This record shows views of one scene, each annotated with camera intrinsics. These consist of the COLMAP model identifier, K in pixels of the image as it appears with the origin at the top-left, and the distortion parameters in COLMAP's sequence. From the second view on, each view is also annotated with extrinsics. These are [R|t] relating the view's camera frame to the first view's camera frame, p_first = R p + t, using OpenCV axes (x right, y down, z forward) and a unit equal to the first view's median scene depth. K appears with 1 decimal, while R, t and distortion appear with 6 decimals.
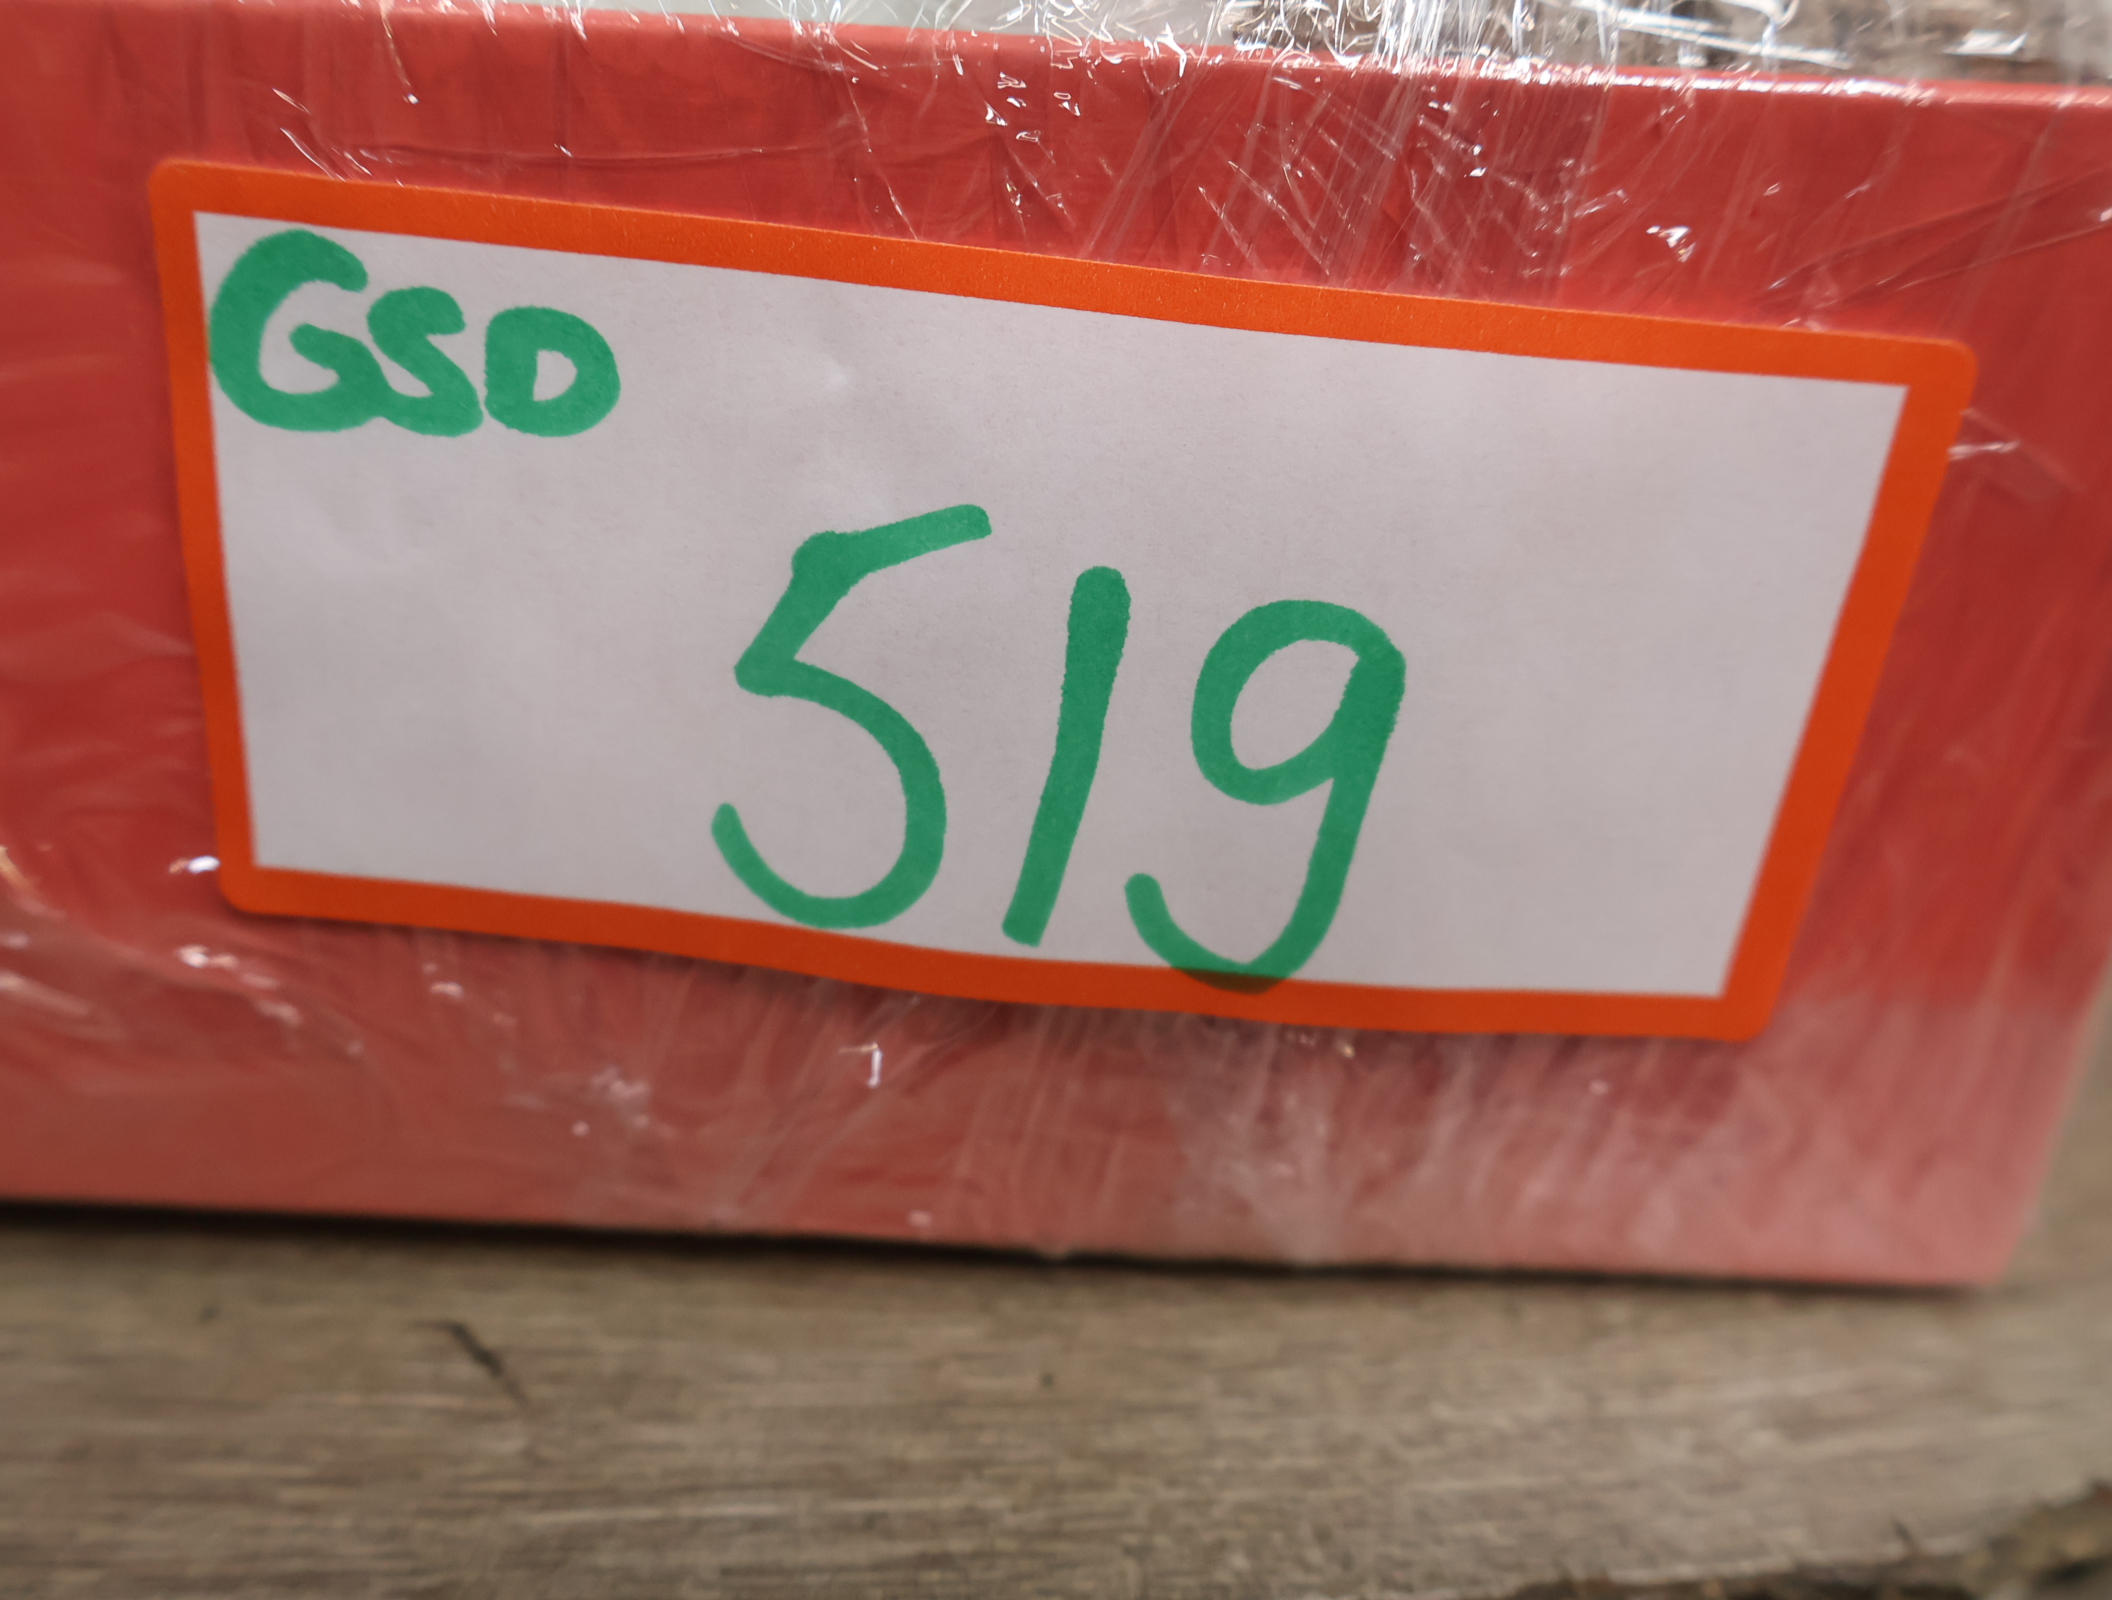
lens RADIAL K [[2053.2, 0, 1056.8], [0, 2053.2, 795.0], [0, 0, 1]] dist [0.002694, 0.000000]
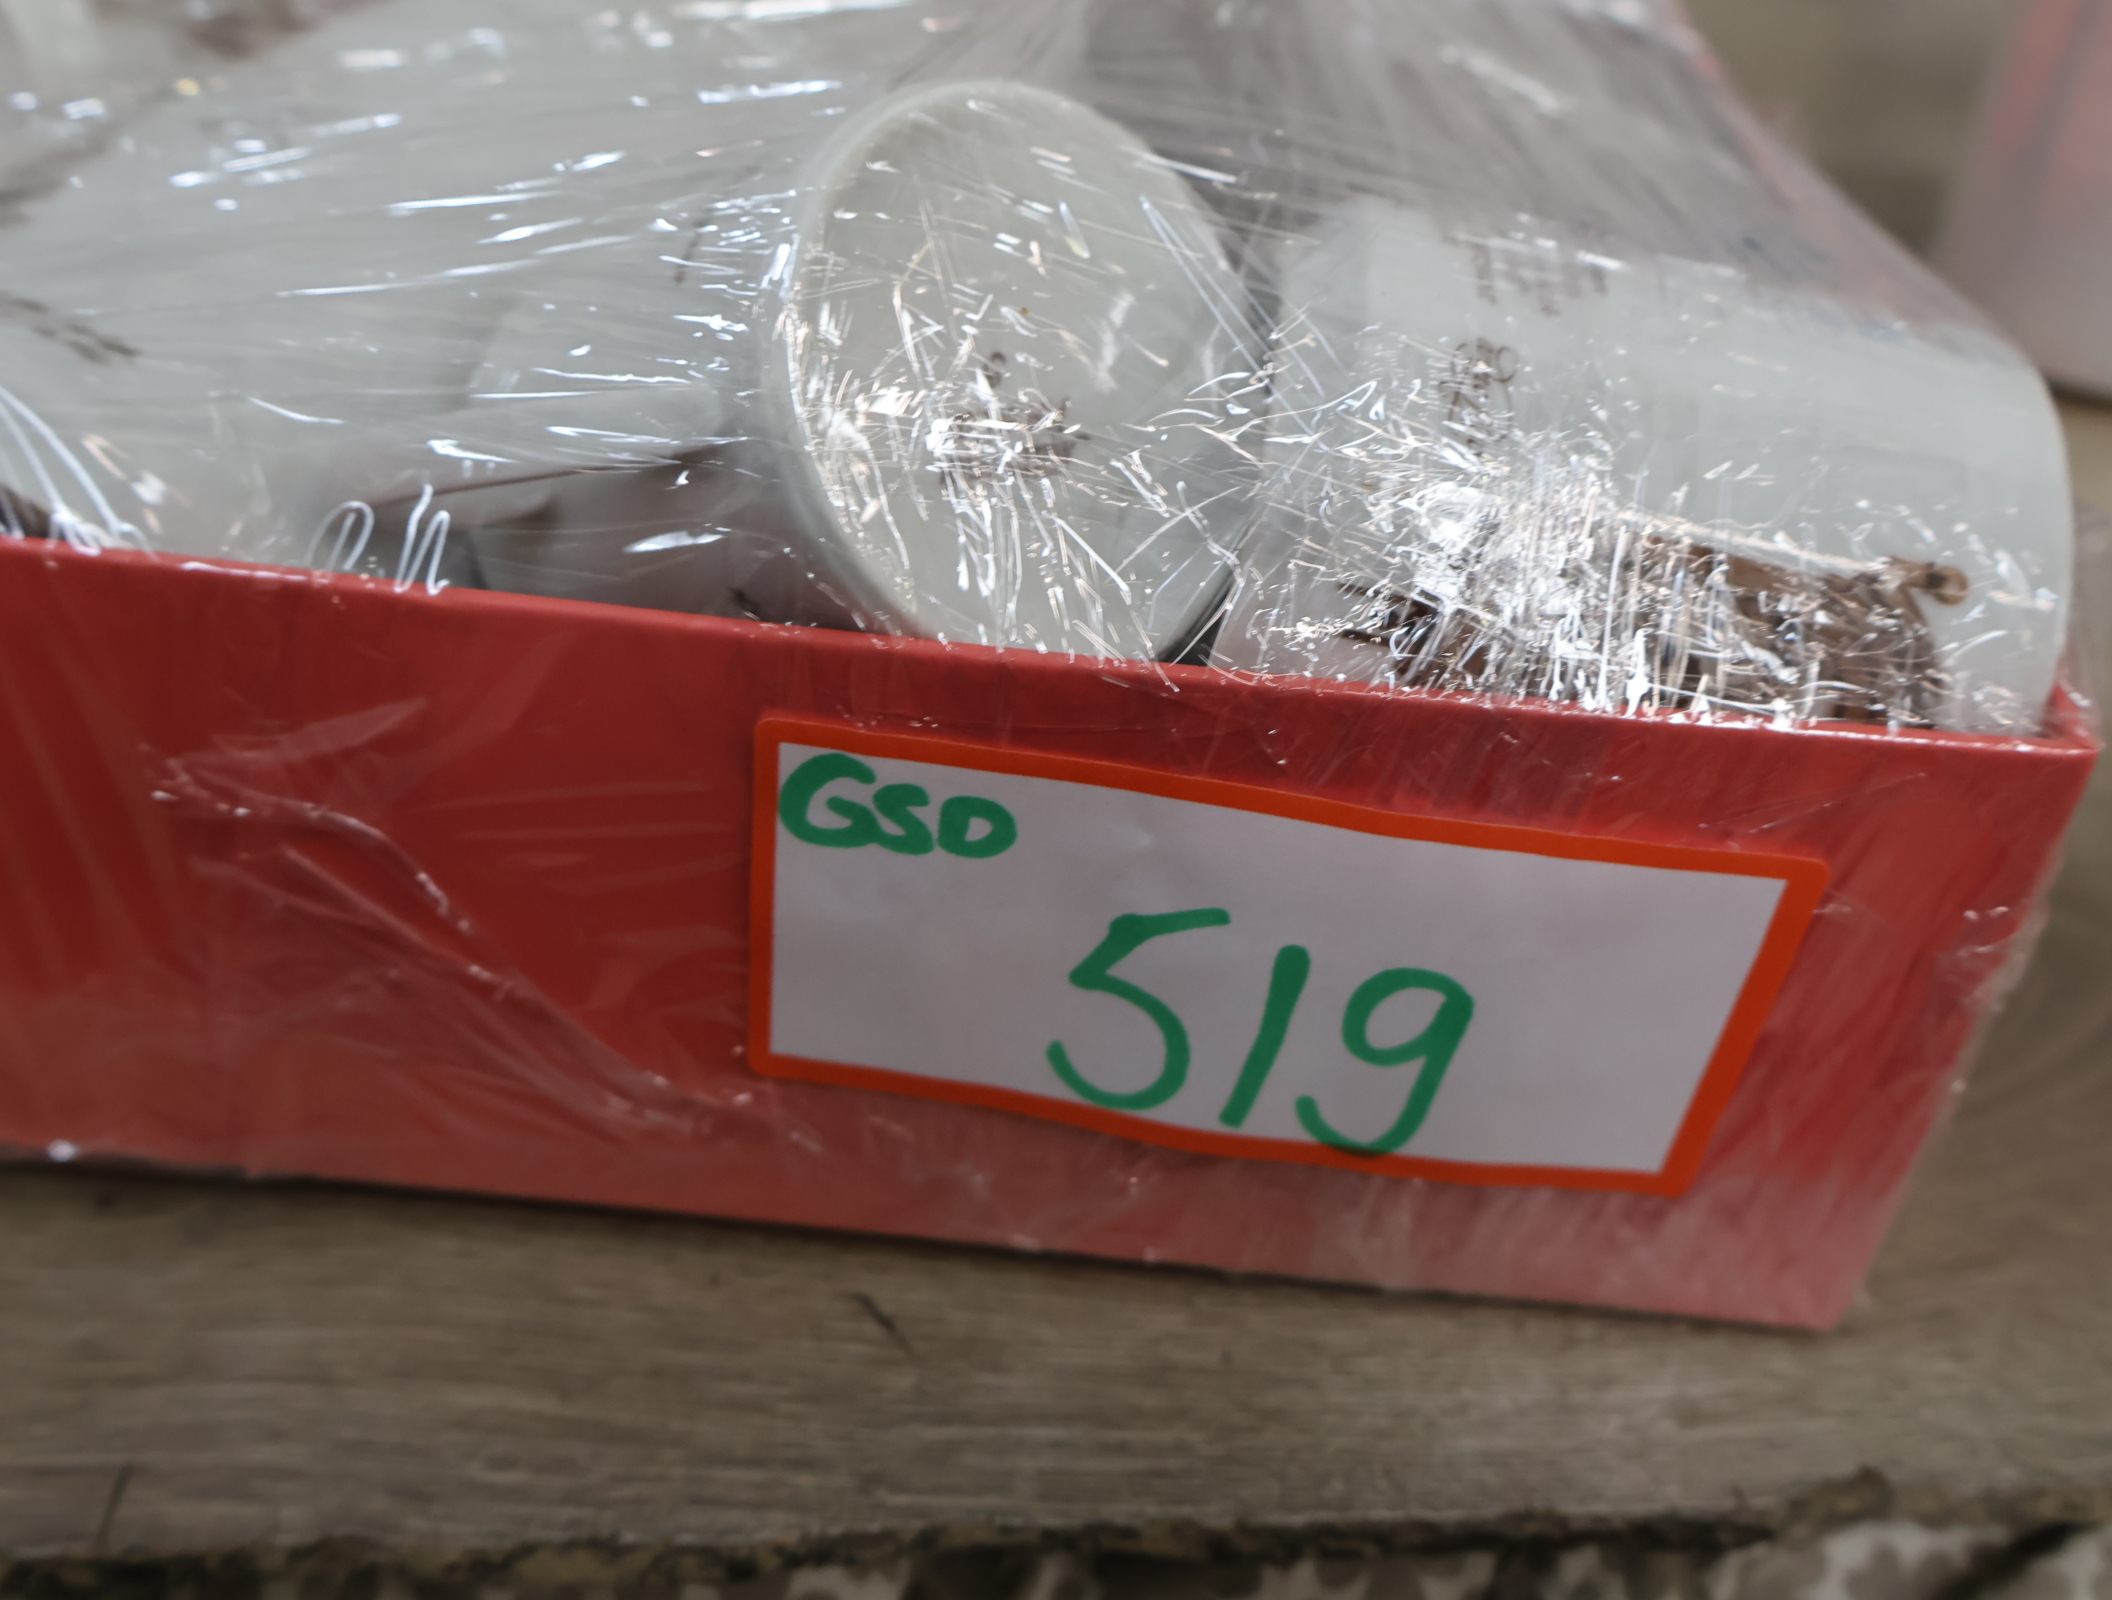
lens RADIAL K [[2053.2, 0, 1053.7], [0, 2053.2, 804.3], [0, 0, 1]] dist [0.002694, 0.000000]
pose [[0.997191, 0.051204, -0.054665, -0.079873], [-0.040918, 0.983715, 0.175013, -0.458637], [0.062736, -0.172285, 0.983047, -0.576983]]
